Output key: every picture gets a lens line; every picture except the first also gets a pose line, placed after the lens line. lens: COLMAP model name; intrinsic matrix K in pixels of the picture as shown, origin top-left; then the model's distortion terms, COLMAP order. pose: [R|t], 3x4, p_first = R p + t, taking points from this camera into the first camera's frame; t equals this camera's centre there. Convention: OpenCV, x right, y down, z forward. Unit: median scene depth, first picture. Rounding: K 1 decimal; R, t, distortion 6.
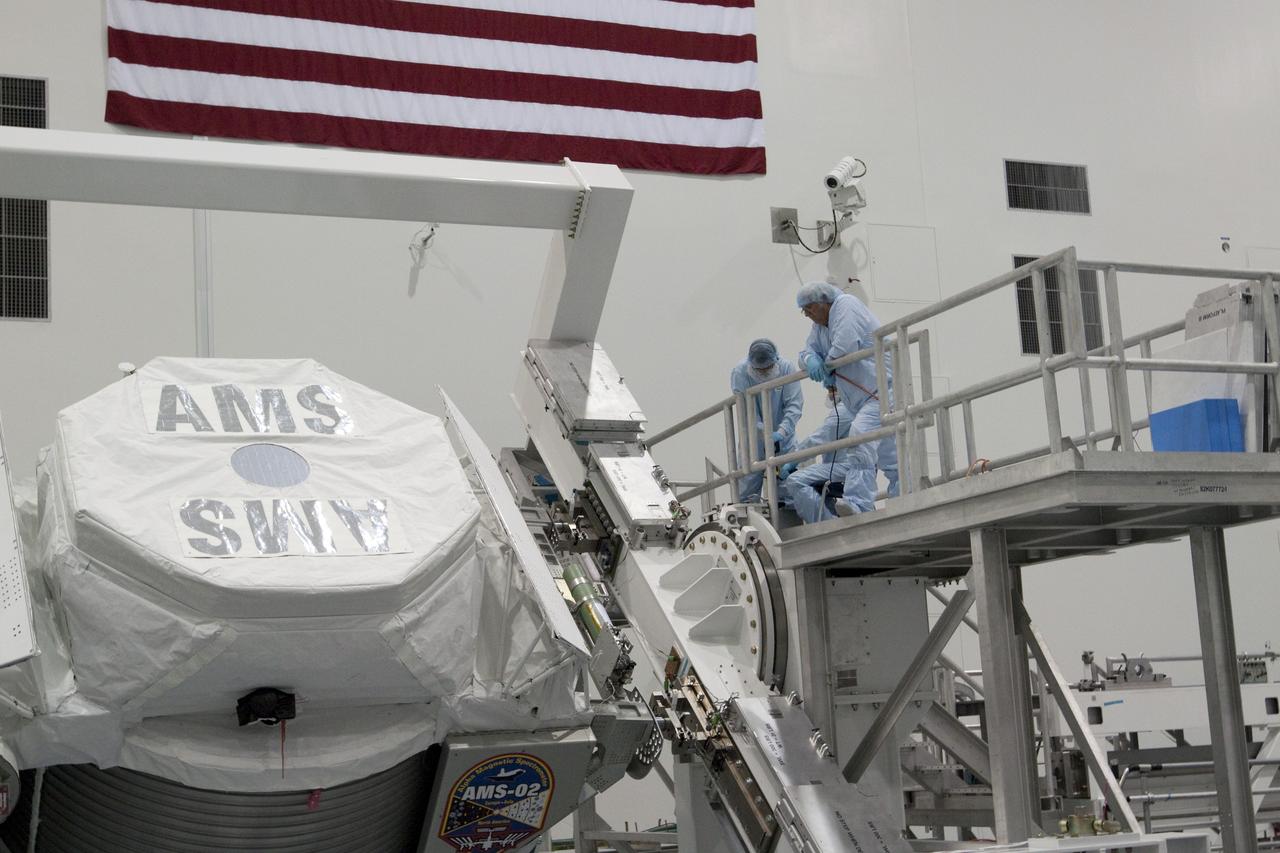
lens RADIAL K [[1916.2, 0, 637.3], [0, 1916.2, 427.6], [0, 0, 1]] dist [0.014561, 0.000000]
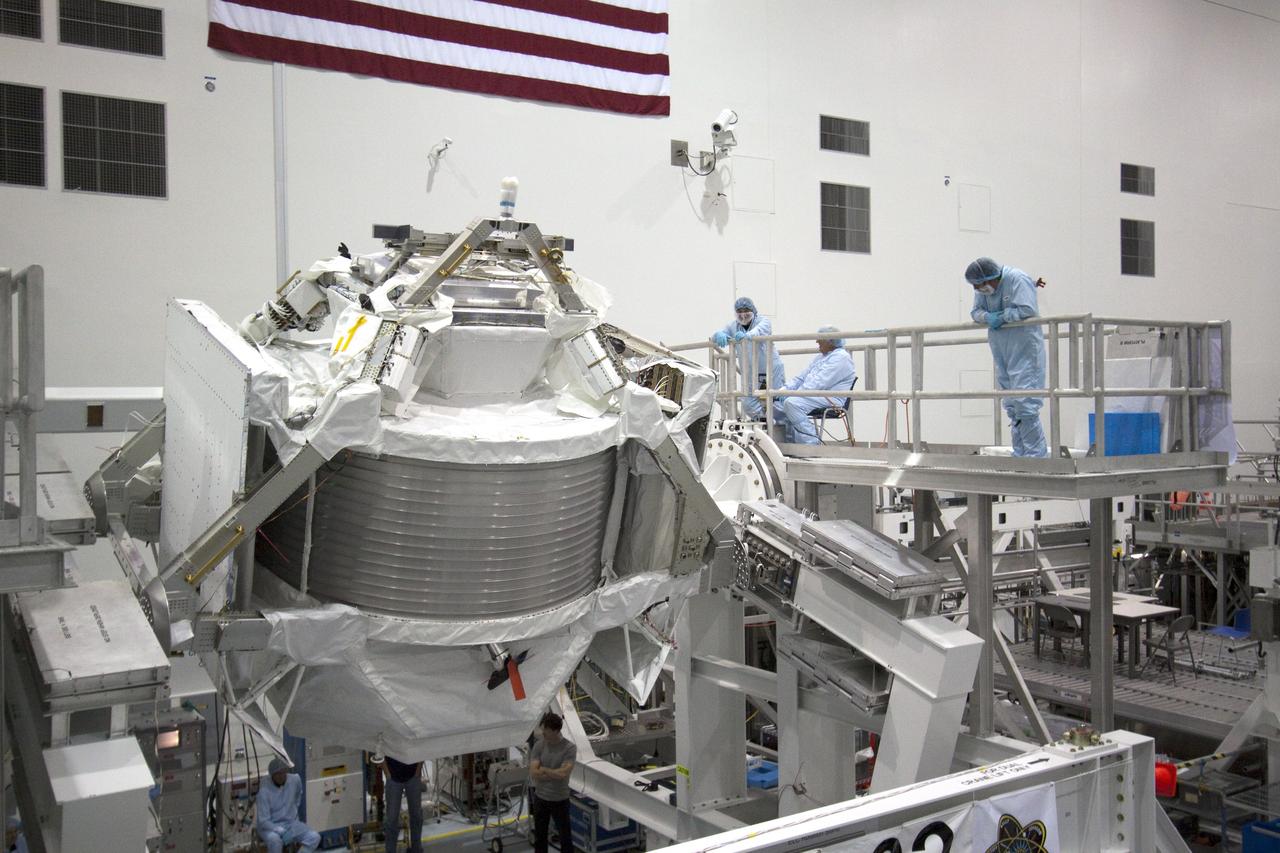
lens RADIAL K [[1212.8, 0, 643.4], [0, 1212.8, 421.9], [0, 0, 1]] dist [0.015205, 0.000000]
pose [[0.984363, 0.043680, 0.170651, -0.098530], [-0.072855, 0.982982, 0.168639, -0.059418], [-0.160380, -0.178435, 0.970793, 0.079070]]
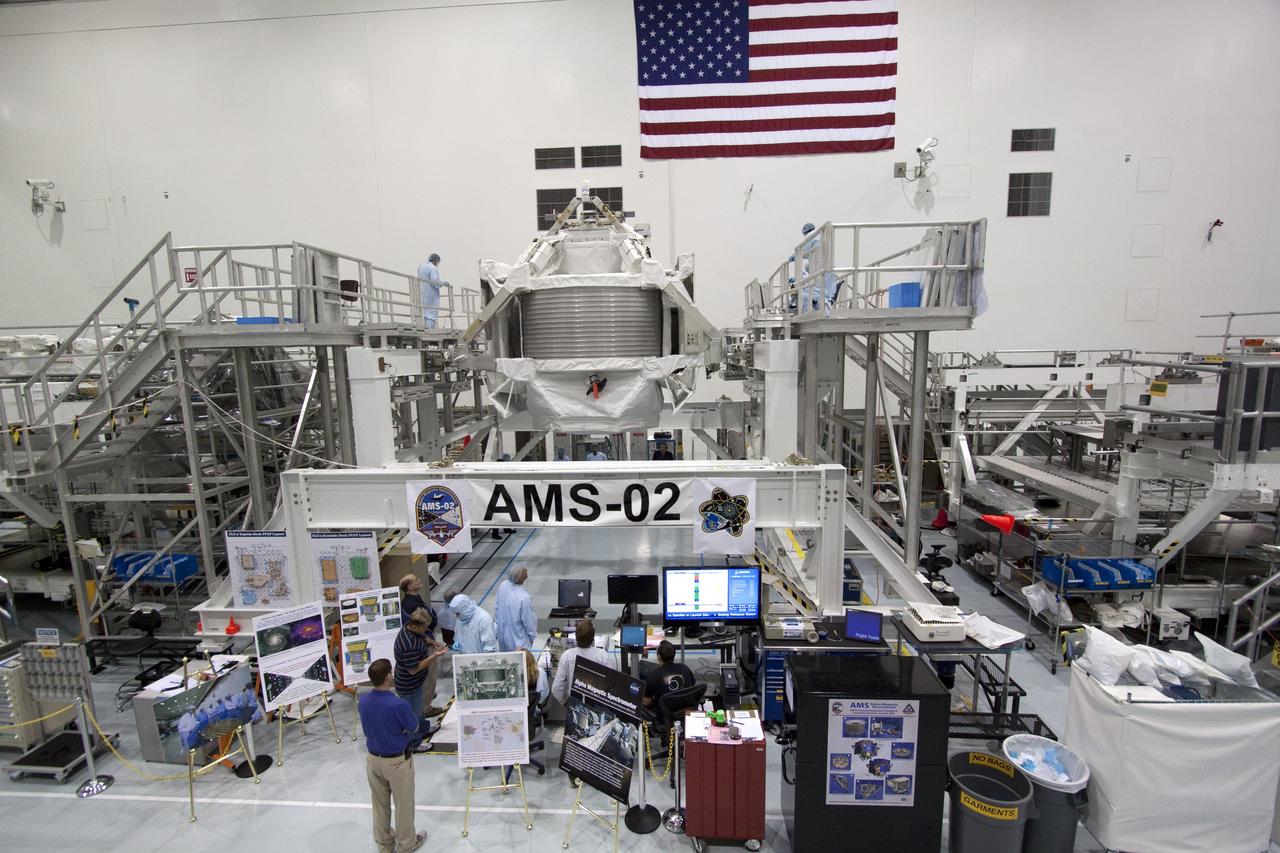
lens RADIAL K [[582.5, 0, 643.8], [0, 582.5, 427.9], [0, 0, 1]] dist [-0.009035, 0.000091]
pose [[0.890979, 0.105207, -0.441687, 0.152373], [0.042799, 0.948993, 0.312380, -0.036043], [0.452023, -0.297228, 0.841030, 0.094353]]
